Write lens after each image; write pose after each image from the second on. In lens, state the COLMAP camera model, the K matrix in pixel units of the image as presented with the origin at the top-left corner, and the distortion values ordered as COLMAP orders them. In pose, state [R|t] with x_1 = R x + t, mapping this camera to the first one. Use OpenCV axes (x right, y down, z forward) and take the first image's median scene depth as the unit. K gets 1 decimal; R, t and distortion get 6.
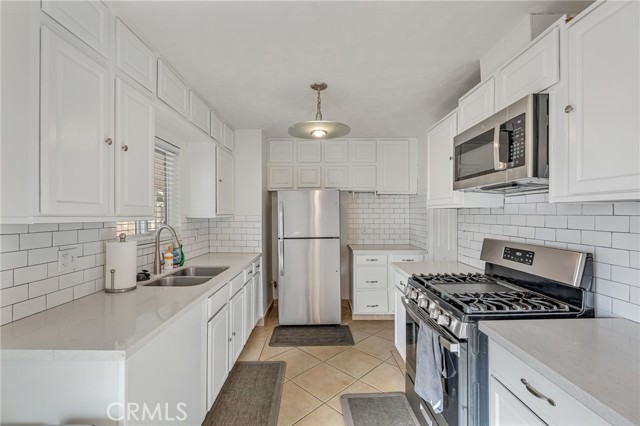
lens RADIAL K [[283.0, 0, 332.3], [0, 283.0, 212.7], [0, 0, 1]] dist [0.001237, 0.000114]
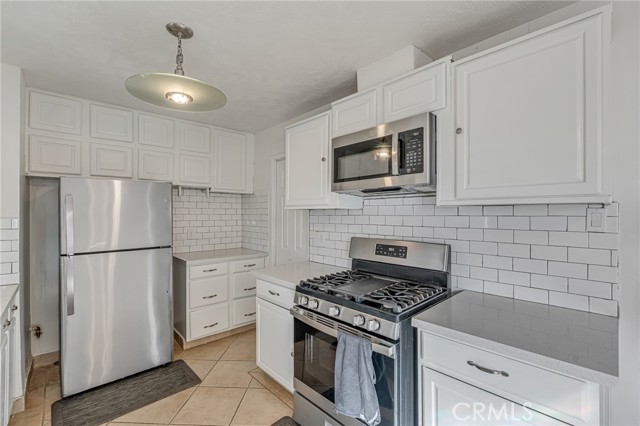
lens RADIAL K [[276.1, 0, 320.0], [0, 276.1, 213.0], [0, 0, 1]] dist [-0.002715, -0.000240]
pose [[0.750215, 0.004910, 0.661176, -0.251145], [-0.002491, 0.999986, -0.004599, 0.002478], [-0.661189, 0.001803, 0.750217, 0.287865]]
